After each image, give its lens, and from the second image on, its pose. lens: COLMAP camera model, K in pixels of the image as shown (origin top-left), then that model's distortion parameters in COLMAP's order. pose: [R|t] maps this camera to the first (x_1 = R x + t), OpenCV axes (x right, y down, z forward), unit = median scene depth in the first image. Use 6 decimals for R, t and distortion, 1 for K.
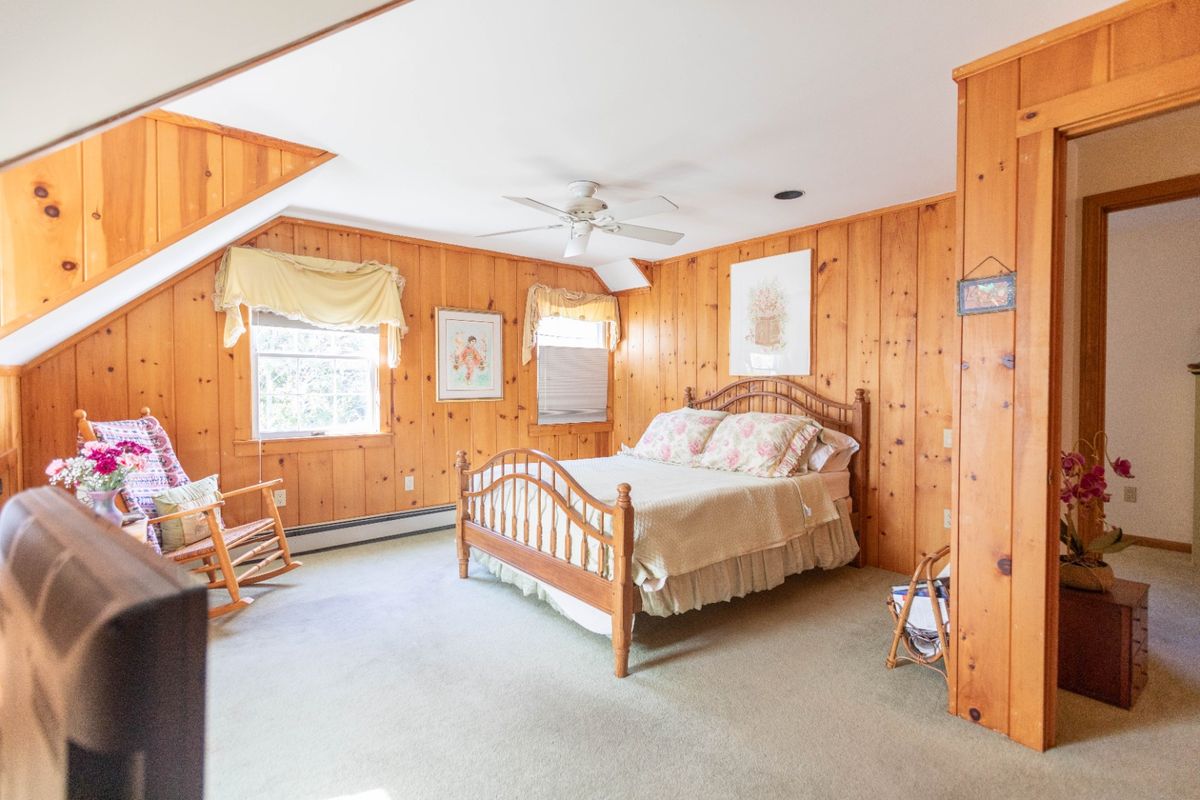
lens RADIAL K [[549.2, 0, 598.8], [0, 549.2, 395.5], [0, 0, 1]] dist [-0.002034, 0.001077]
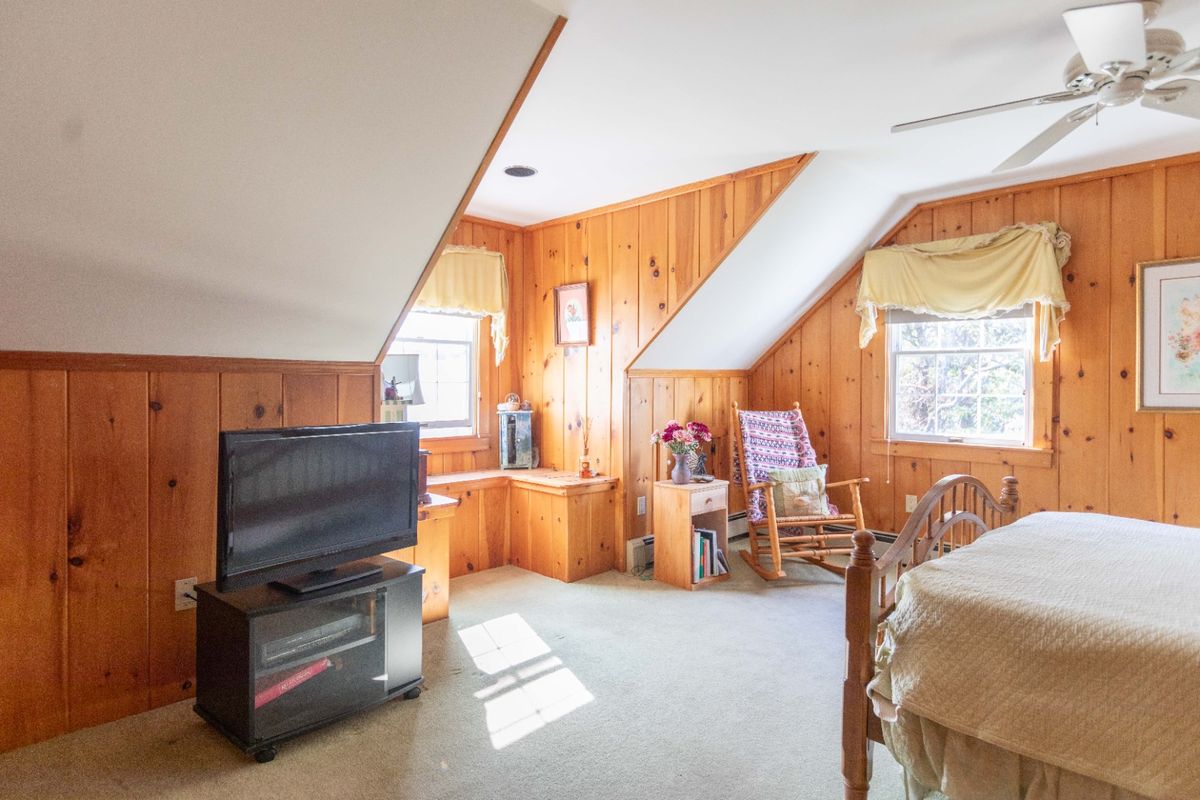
lens RADIAL K [[624.5, 0, 597.9], [0, 624.5, 392.8], [0, 0, 1]] dist [0.001357, -0.000094]
pose [[0.114514, 0.014954, -0.993309, 0.425121], [-0.024625, 0.999622, 0.012211, -0.003752], [0.993116, 0.023062, 0.114839, 0.338653]]
